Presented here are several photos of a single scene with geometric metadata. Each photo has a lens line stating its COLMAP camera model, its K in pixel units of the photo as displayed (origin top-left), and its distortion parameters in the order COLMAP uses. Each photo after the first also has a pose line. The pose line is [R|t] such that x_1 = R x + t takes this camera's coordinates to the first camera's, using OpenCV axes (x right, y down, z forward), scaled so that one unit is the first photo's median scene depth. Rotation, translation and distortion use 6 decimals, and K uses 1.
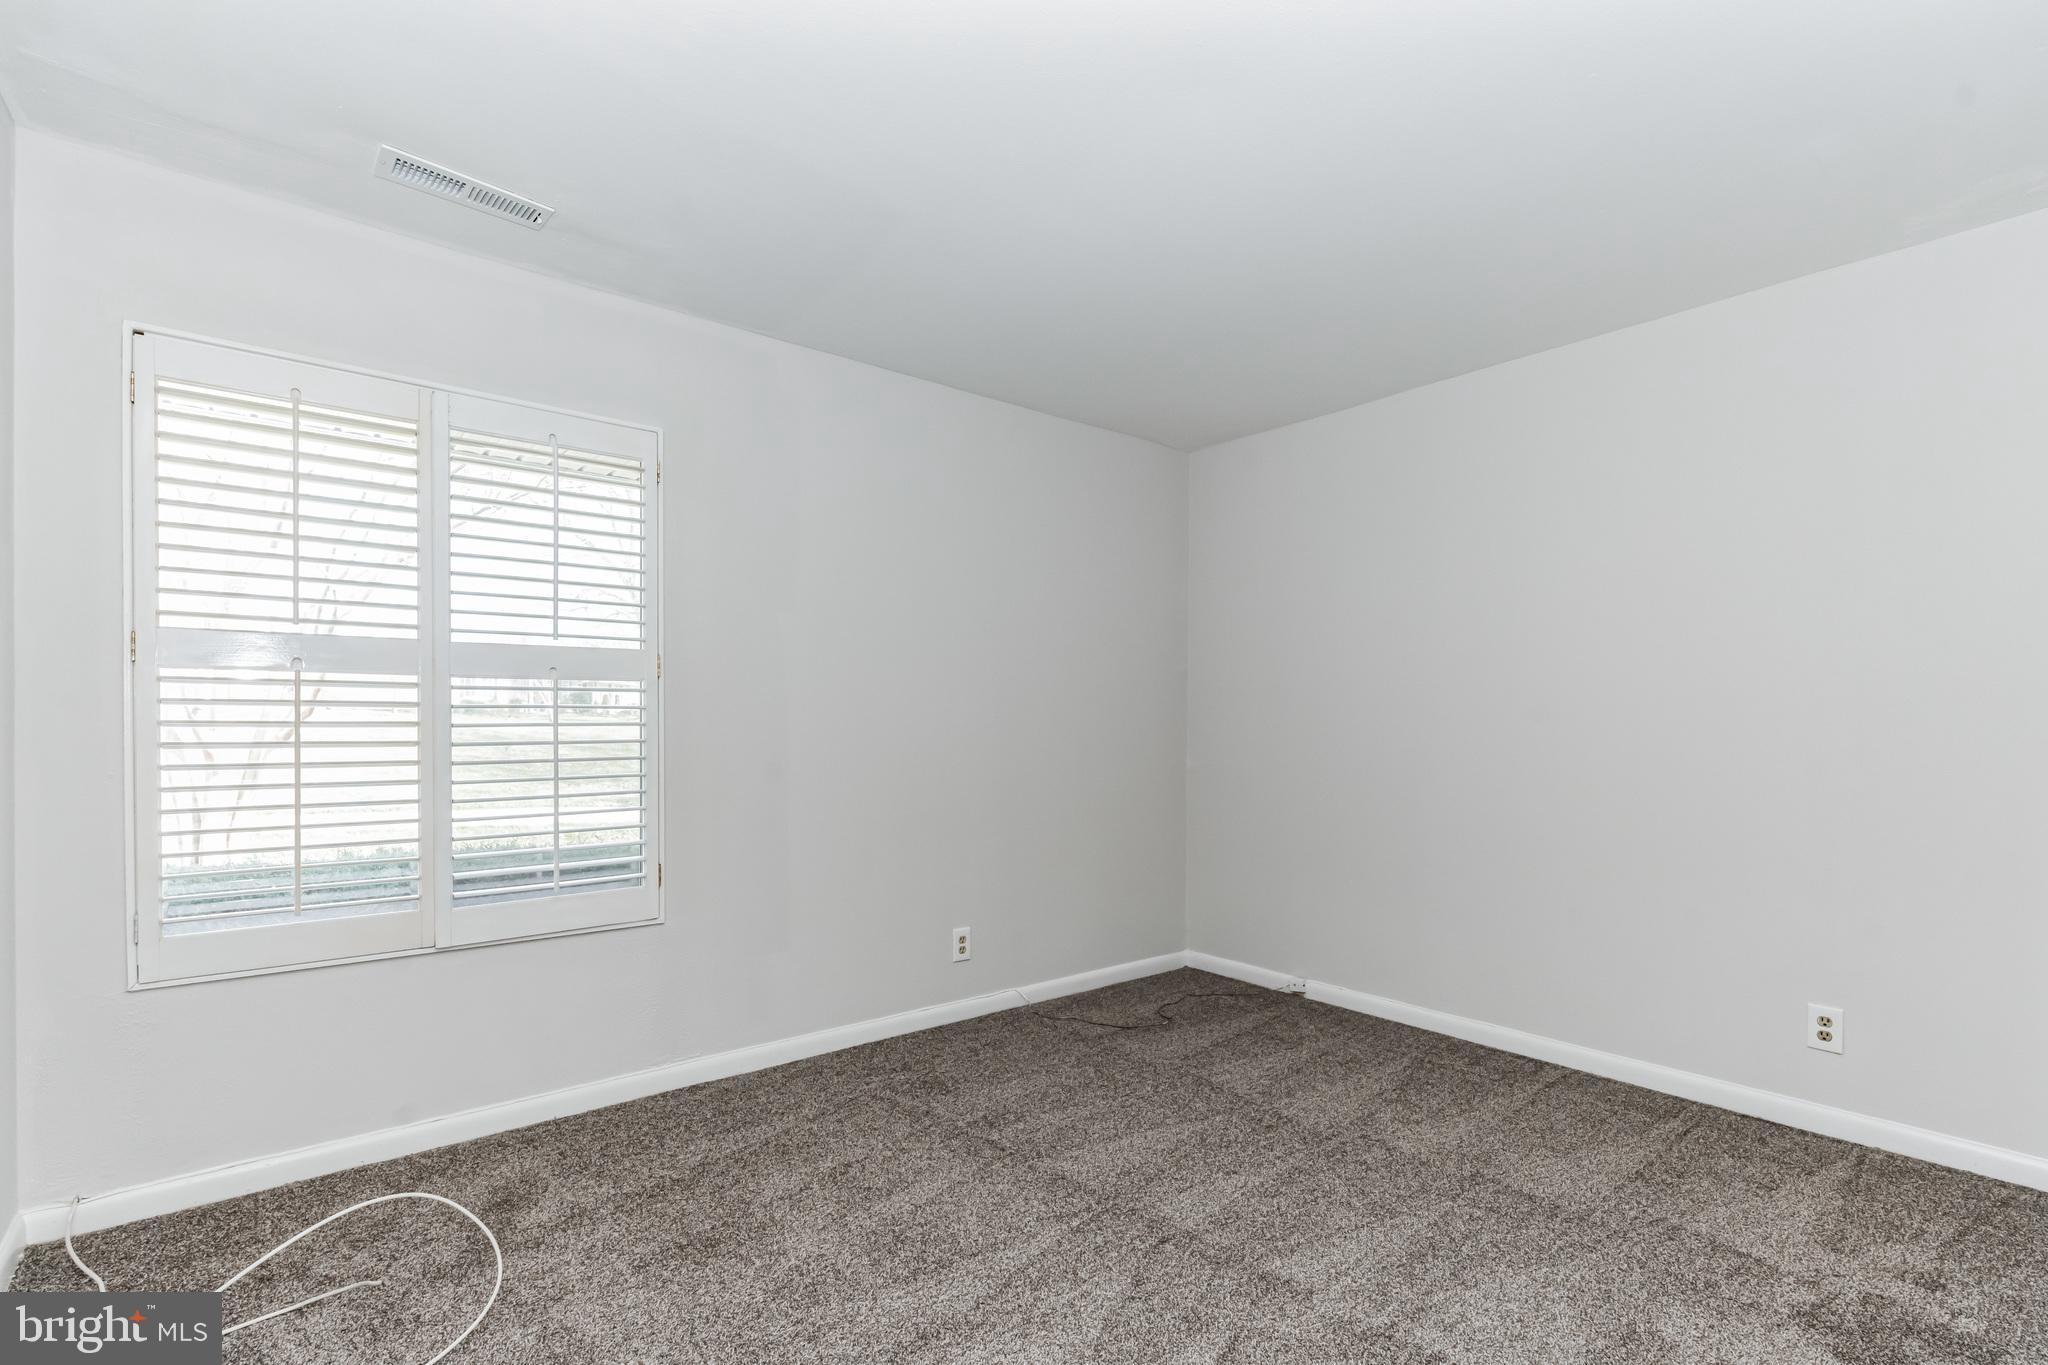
lens RADIAL K [[927.2, 0, 1056.1], [0, 927.2, 736.0], [0, 0, 1]] dist [-0.000172, 0.000348]
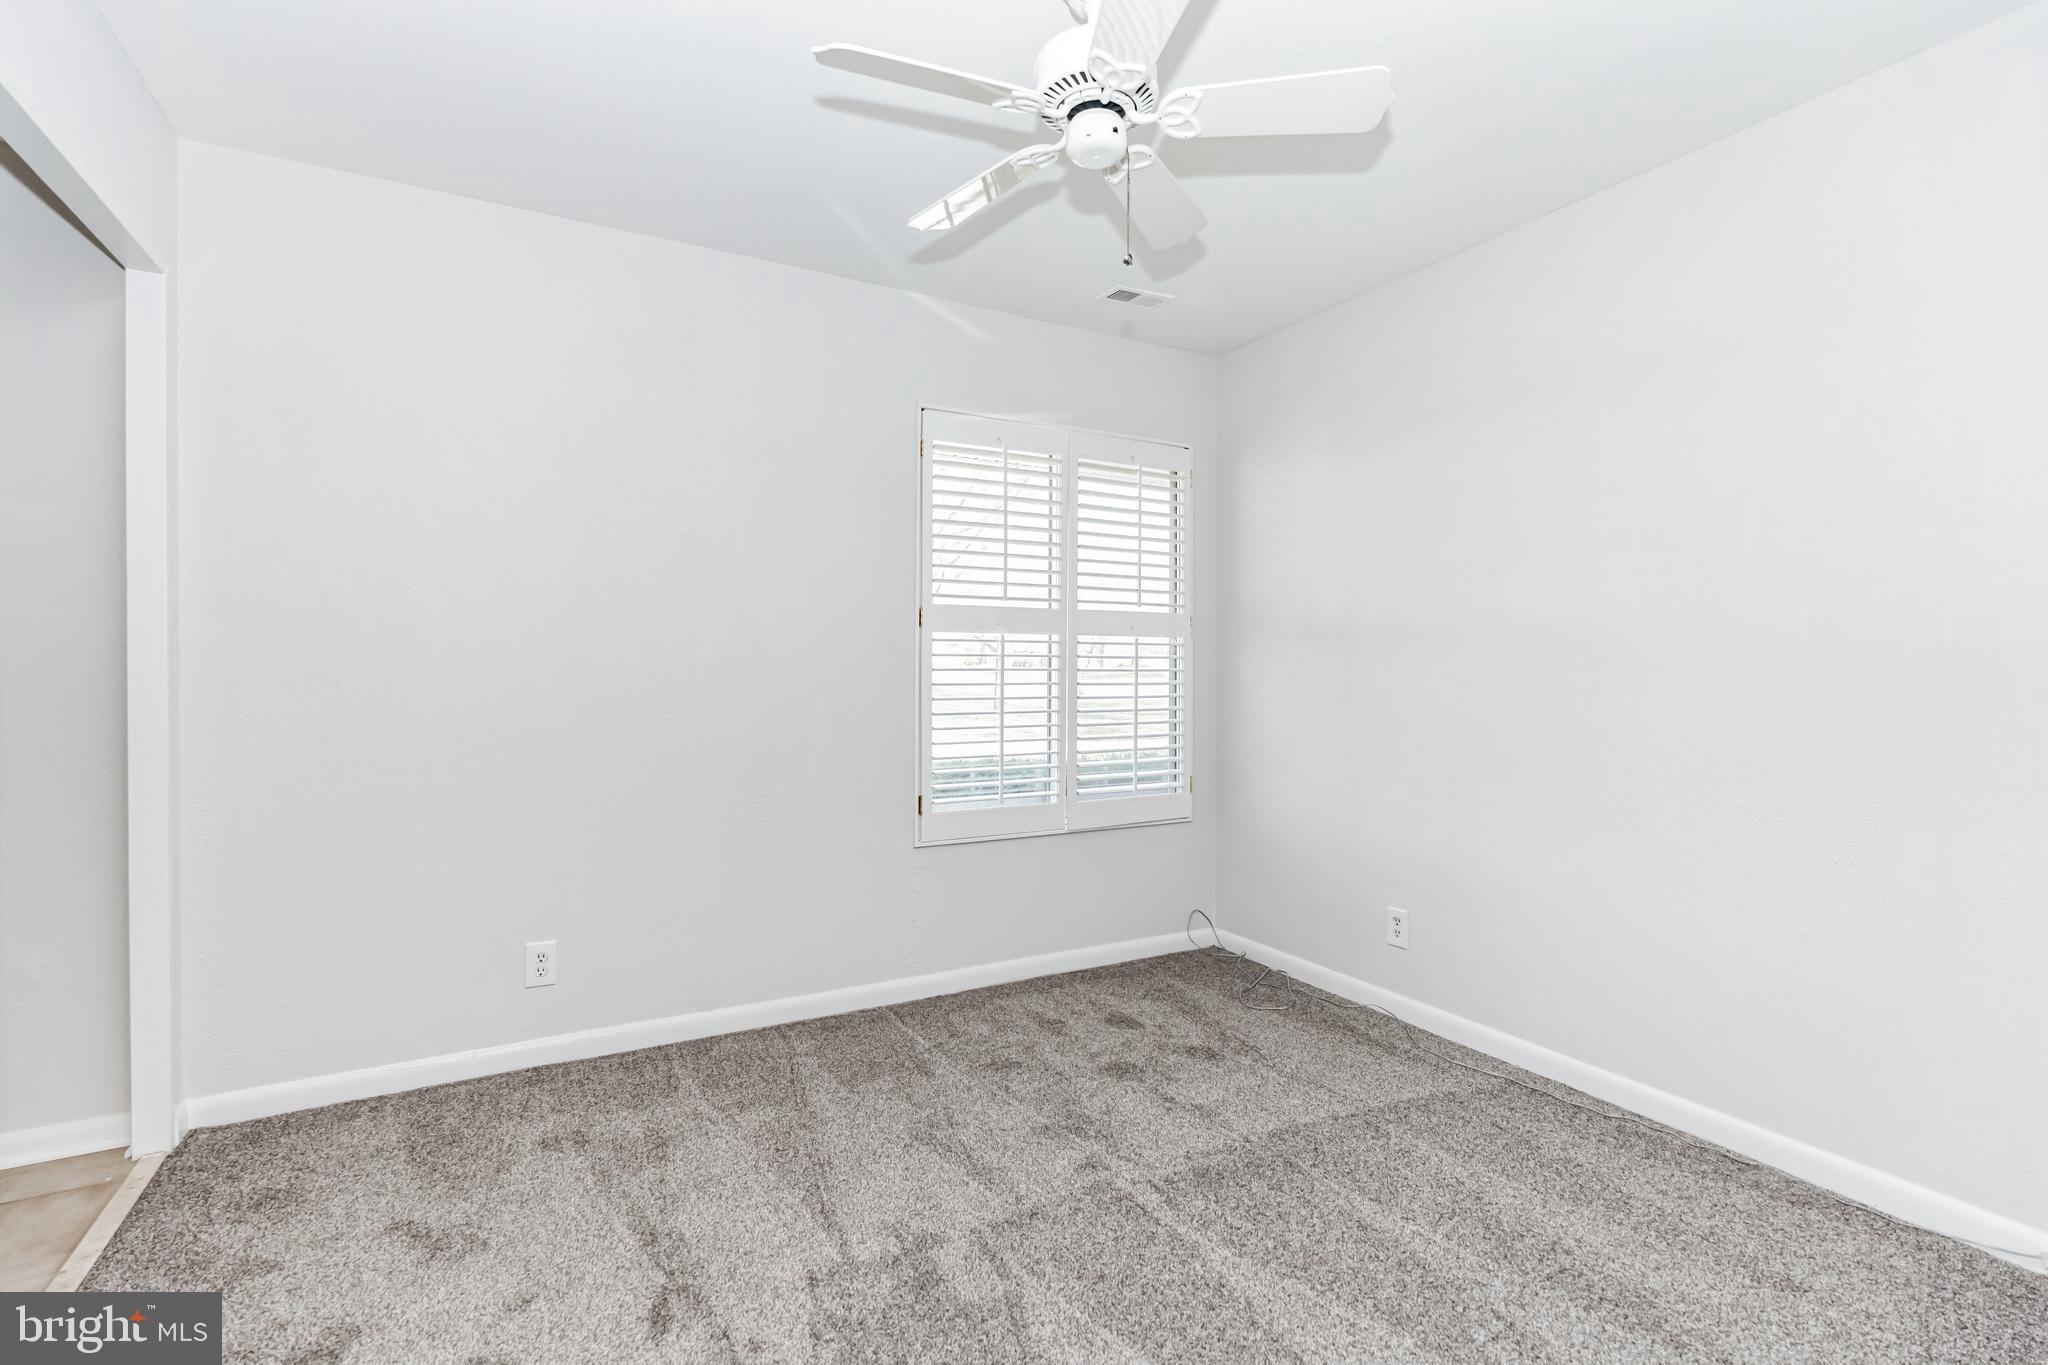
lens RADIAL K [[927.2, 0, 1020.8], [0, 927.2, 674.3], [0, 0, 1]] dist [-0.000172, 0.000348]
pose [[0.980723, 0.001201, -0.195399, -0.456089], [-0.002320, 0.999982, -0.005501, 0.002323], [0.195389, 0.005849, 0.980708, -0.373774]]
